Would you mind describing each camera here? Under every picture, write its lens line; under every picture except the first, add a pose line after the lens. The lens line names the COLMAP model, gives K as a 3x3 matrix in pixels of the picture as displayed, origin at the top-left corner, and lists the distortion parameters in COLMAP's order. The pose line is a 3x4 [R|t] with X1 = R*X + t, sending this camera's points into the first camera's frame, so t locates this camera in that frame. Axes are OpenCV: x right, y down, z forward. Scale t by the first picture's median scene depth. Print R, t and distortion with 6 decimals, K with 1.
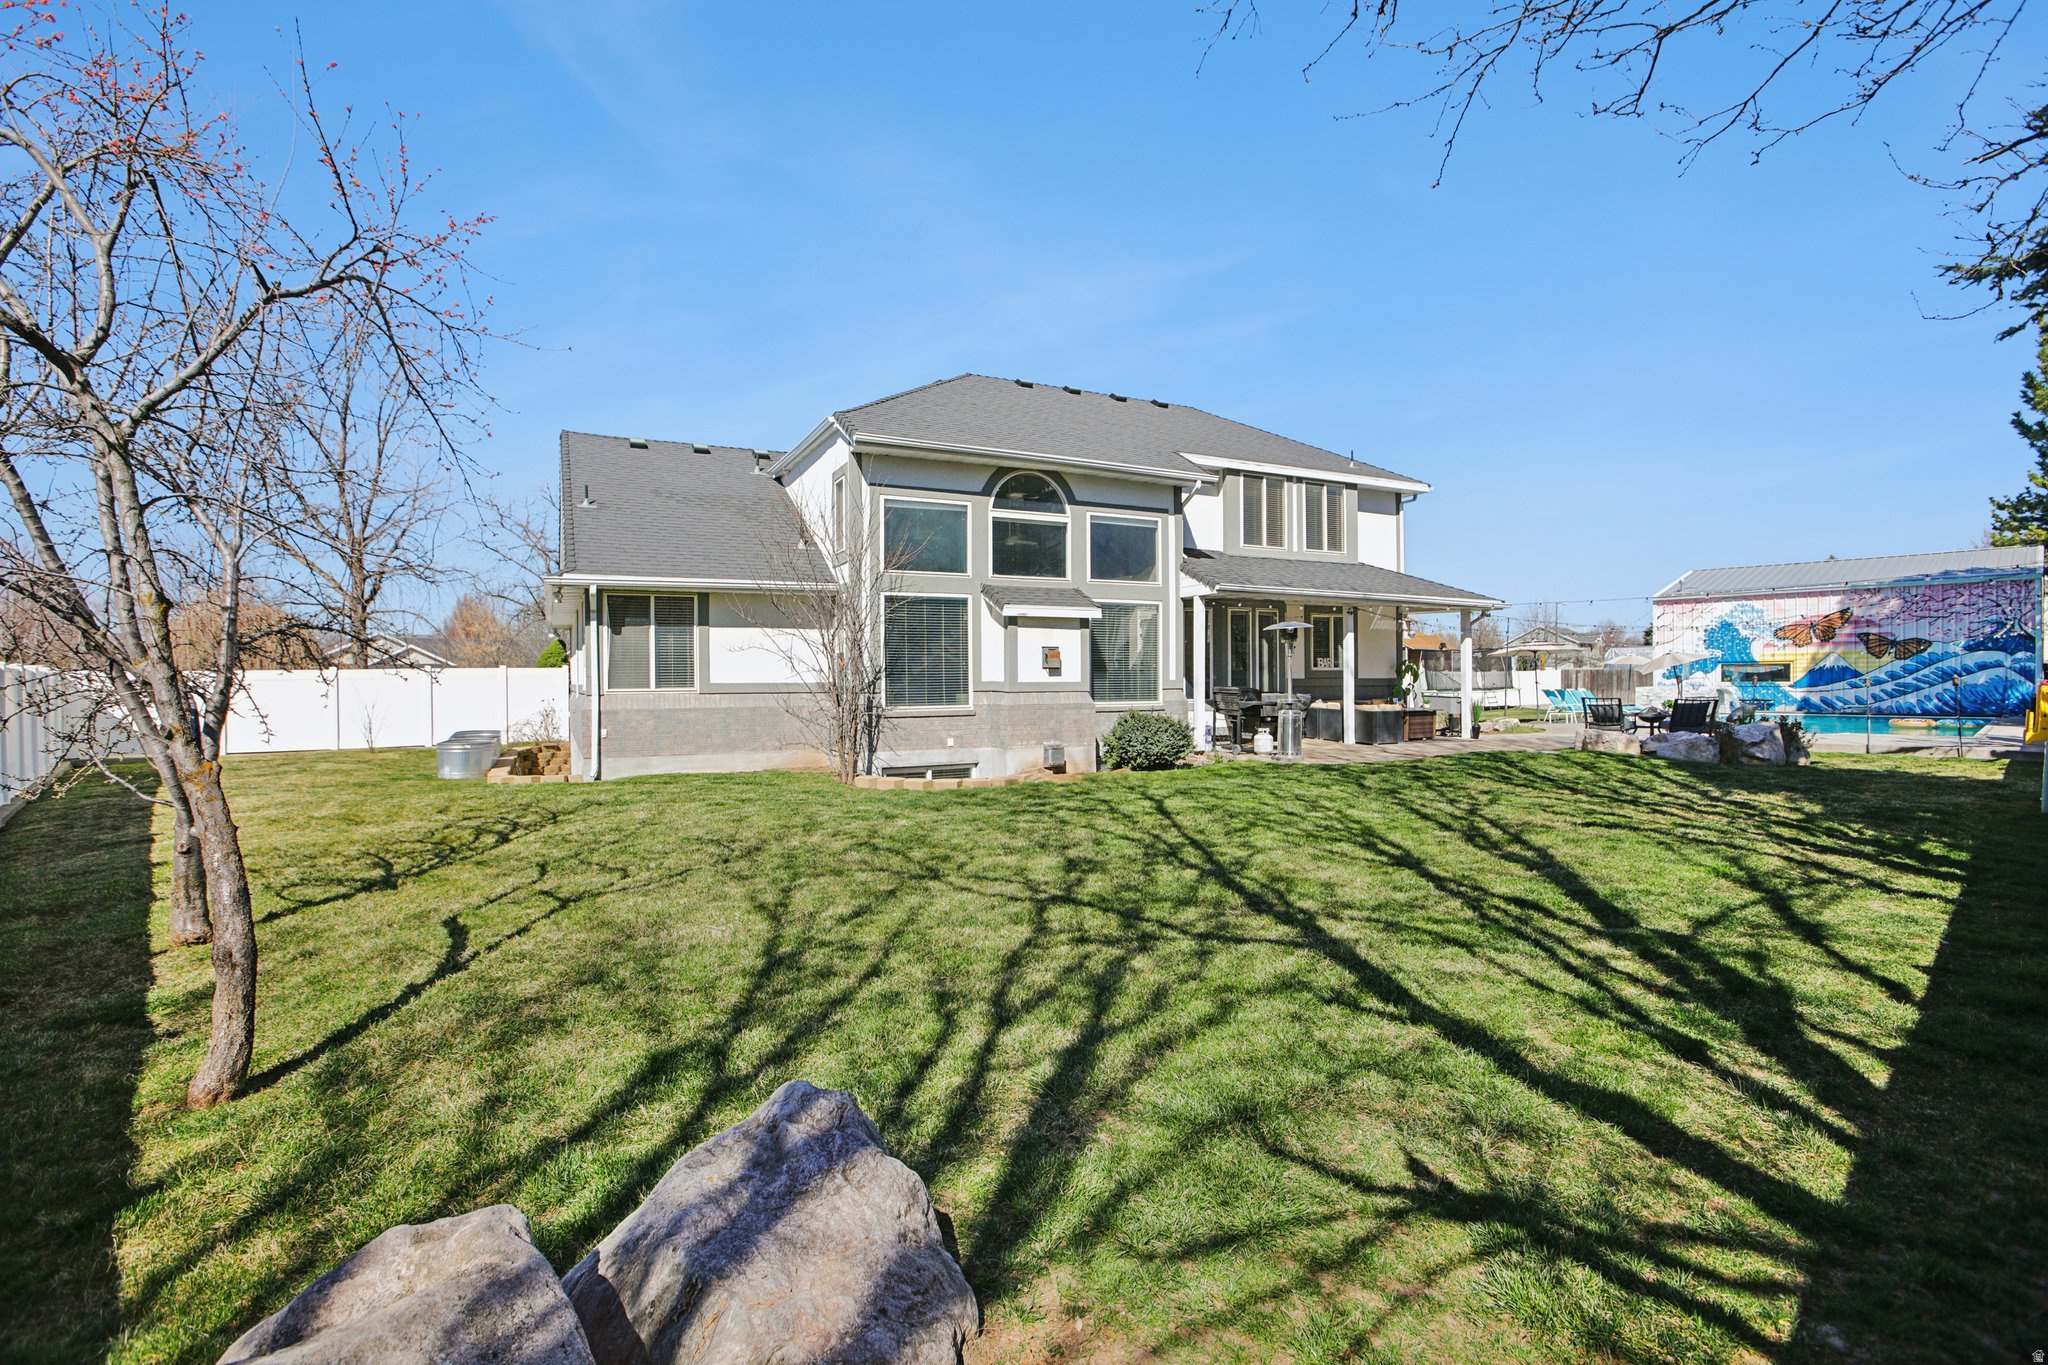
lens RADIAL K [[970.4, 0, 1013.1], [0, 970.4, 679.6], [0, 0, 1]] dist [-0.063094, 0.026824]
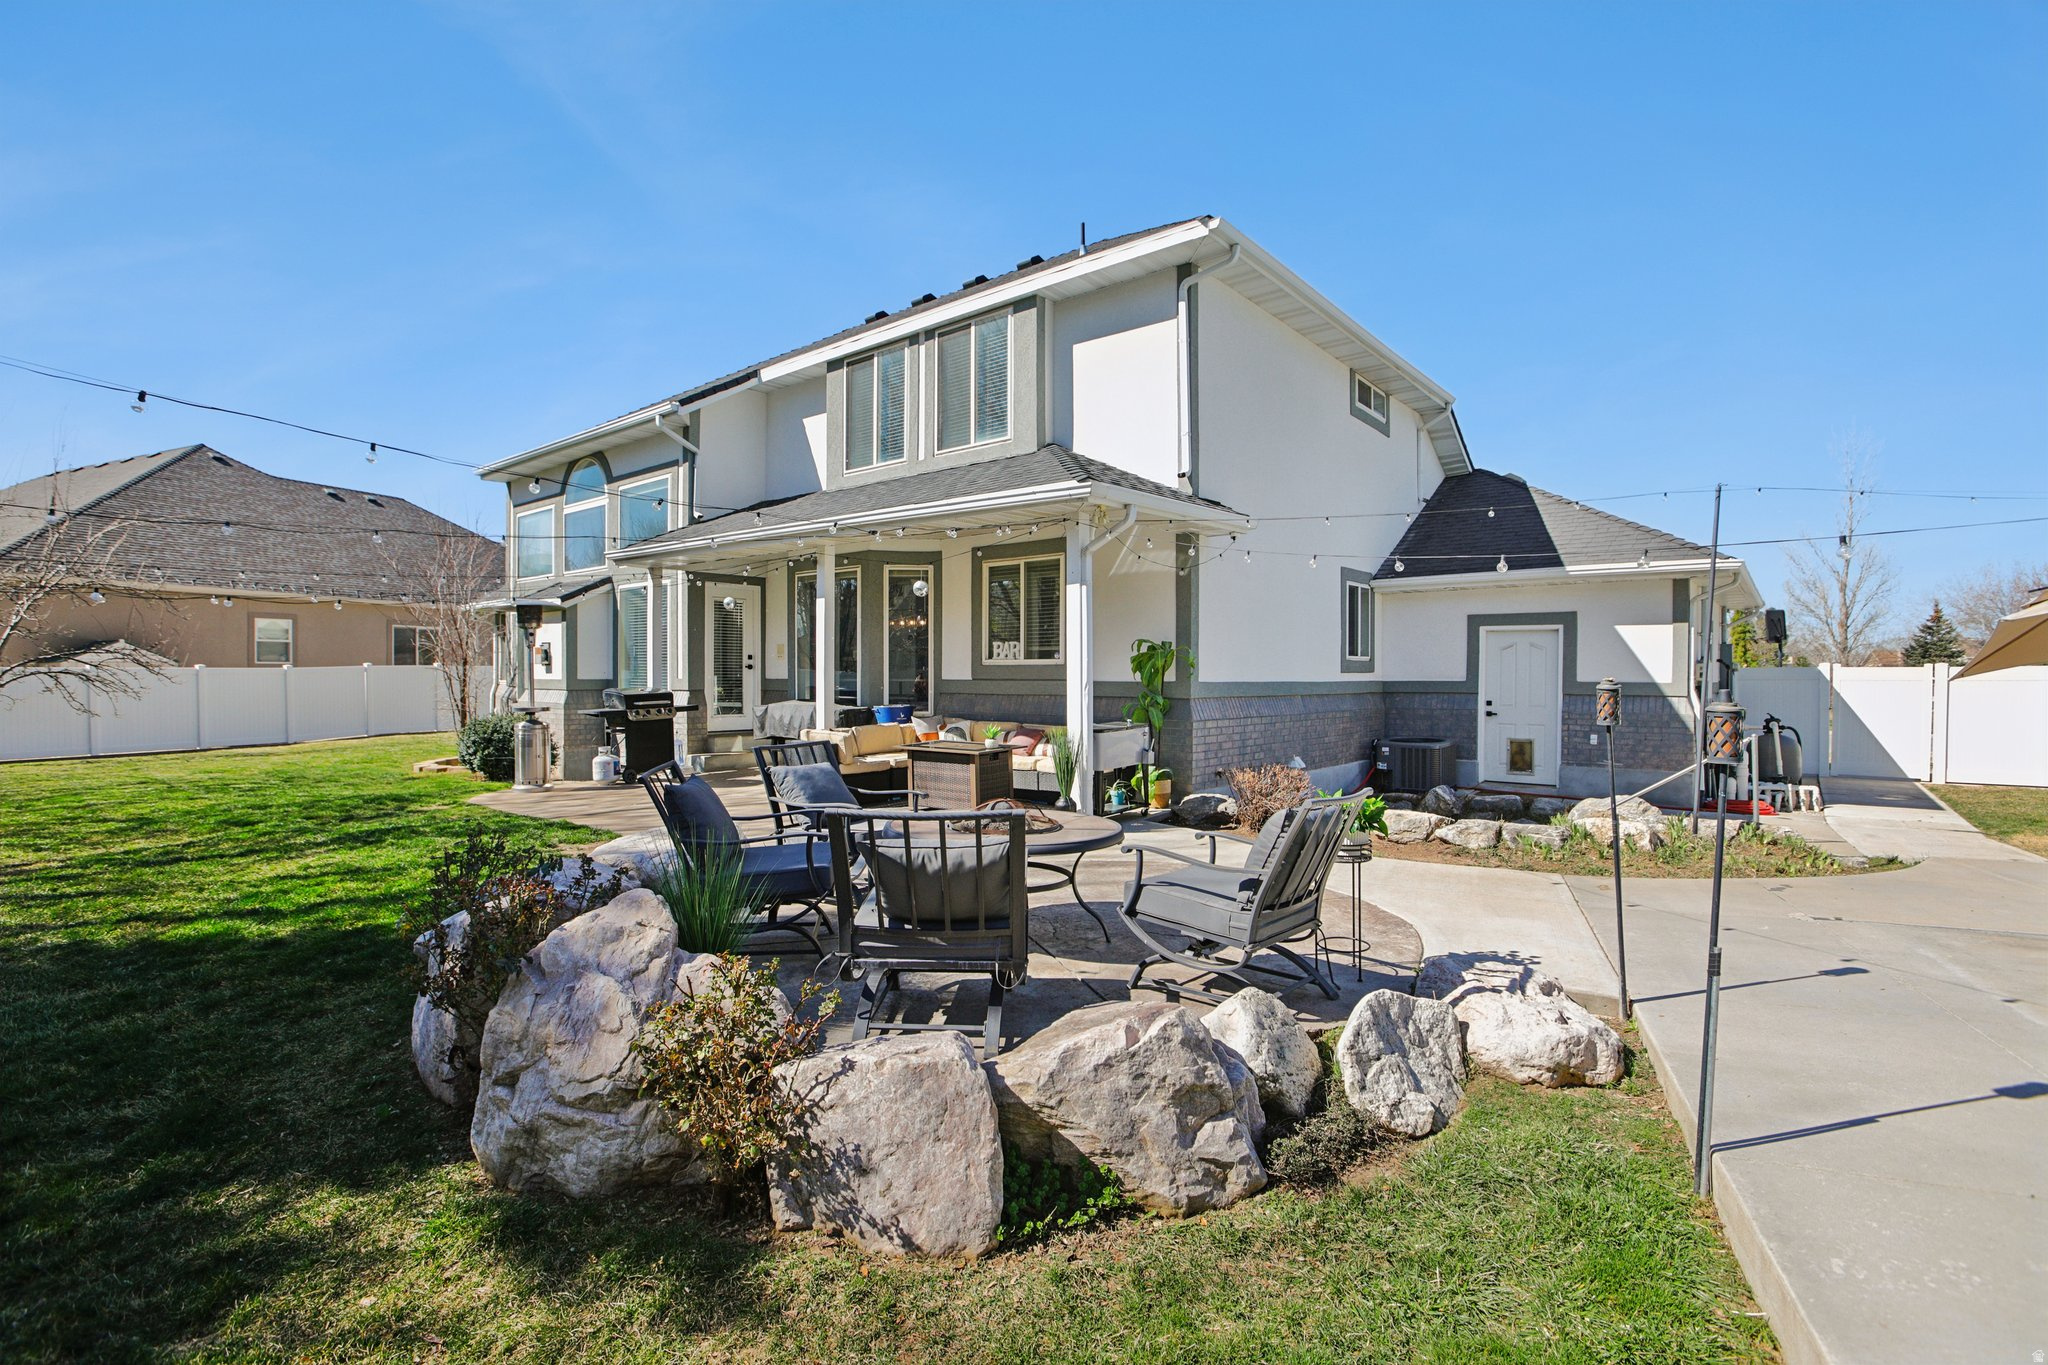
lens RADIAL K [[978.2, 0, 1012.0], [0, 978.2, 680.9], [0, 0, 1]] dist [-0.031480, 0.009275]
pose [[0.395860, 0.004347, -0.918301, 1.039722], [-0.003696, 0.999988, 0.003141, -0.002841], [0.918304, 0.002151, 0.395871, 0.994435]]
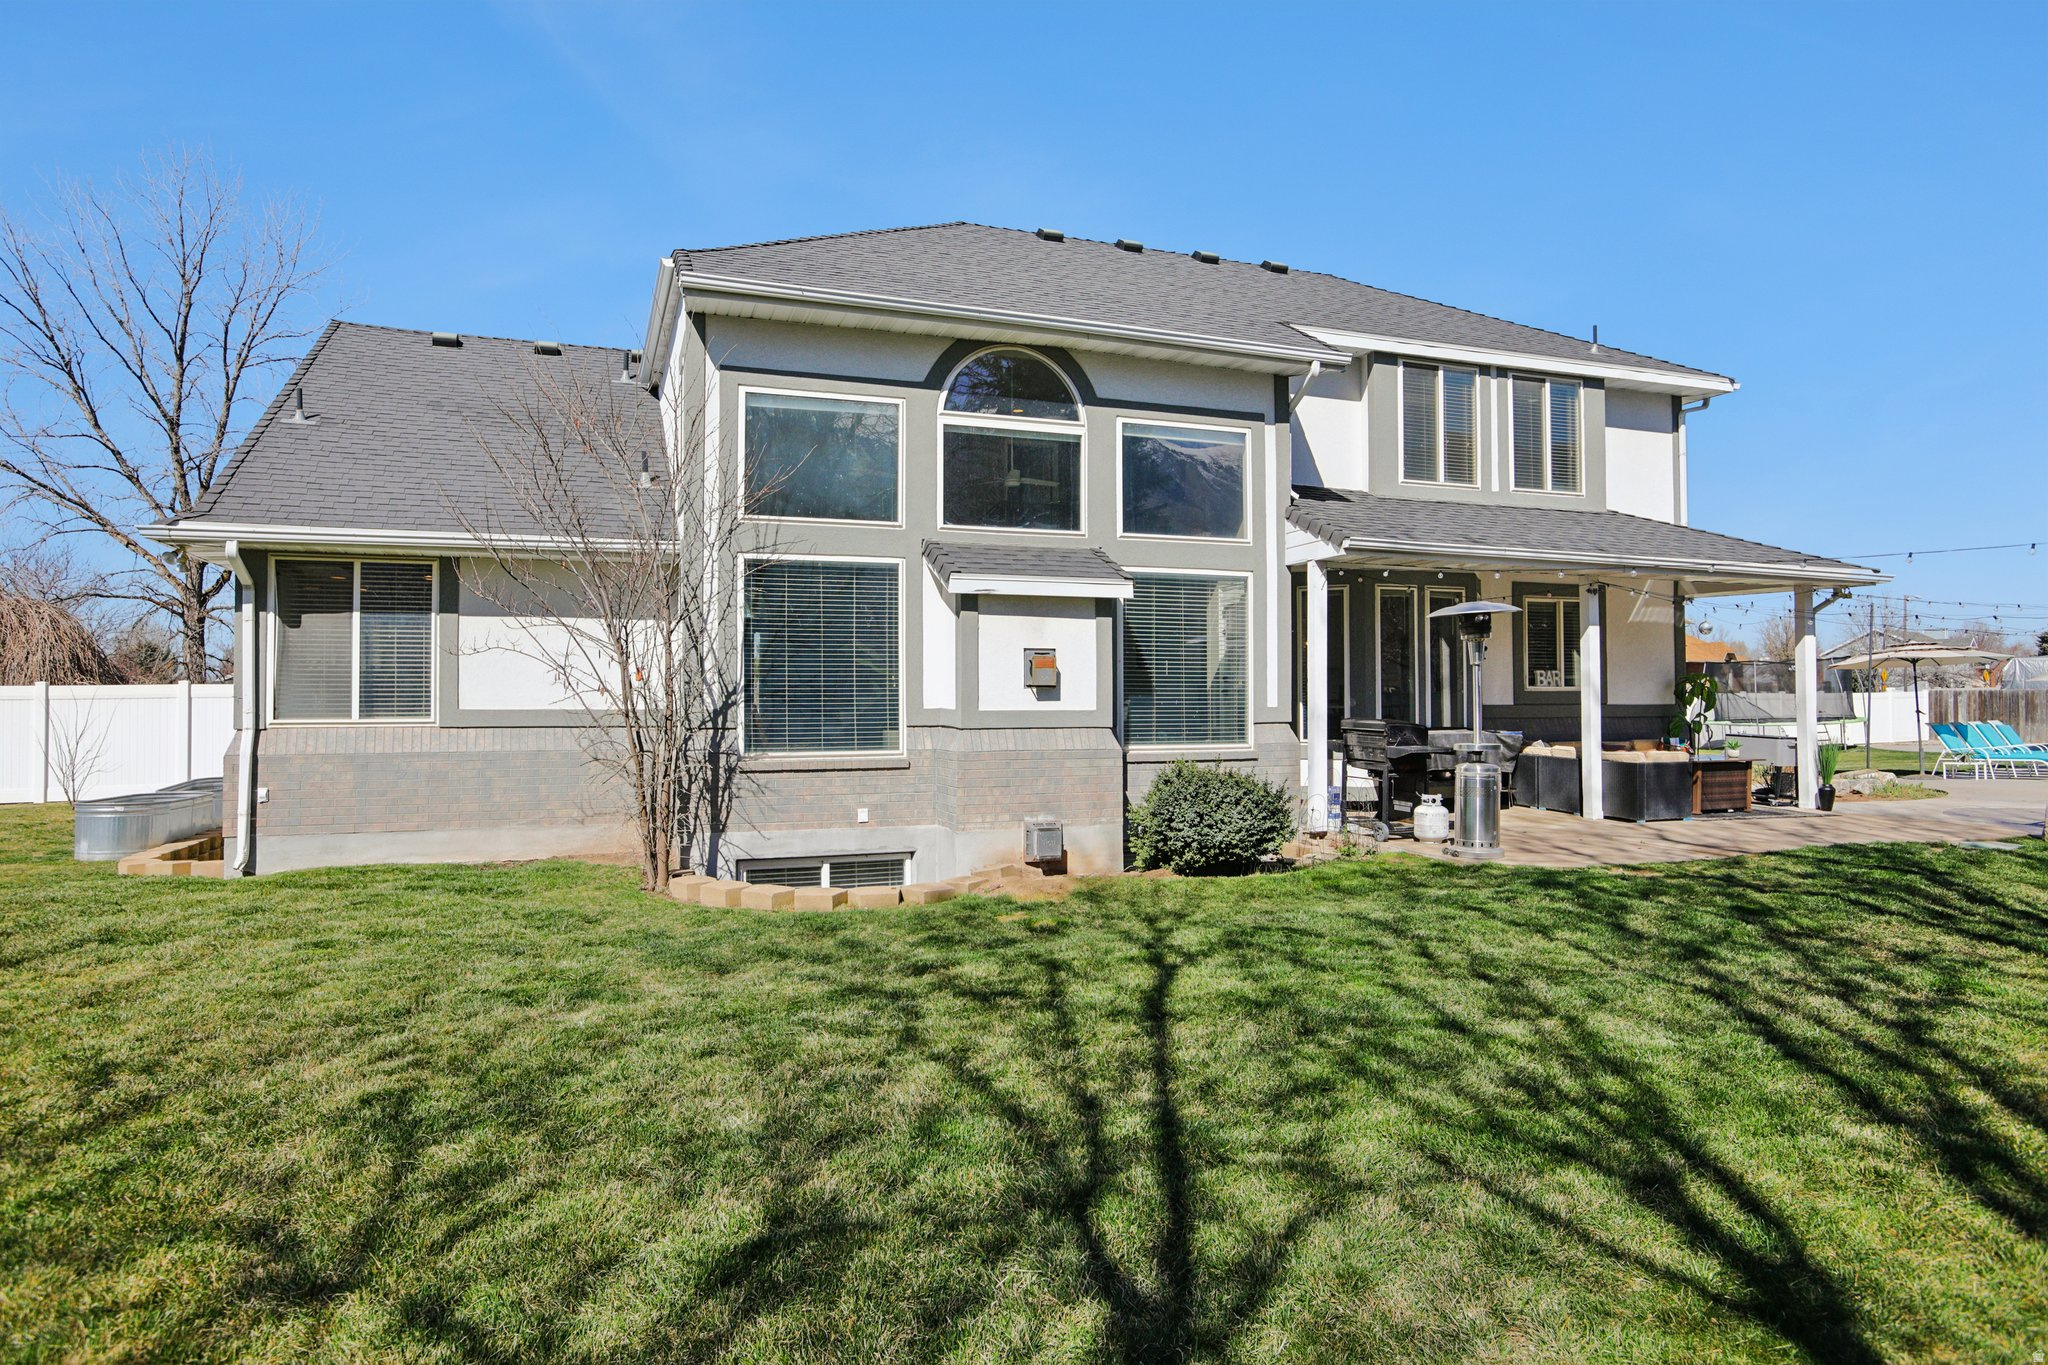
lens RADIAL K [[1226.8, 0, 1015.2], [0, 1226.8, 663.1], [0, 0, 1]] dist [-0.031693, 0.038906]
pose [[0.994371, -0.000314, -0.105956, 0.094755], [-0.003034, 0.999501, -0.031439, -0.002497], [0.105913, 0.031584, 0.993874, 0.270328]]
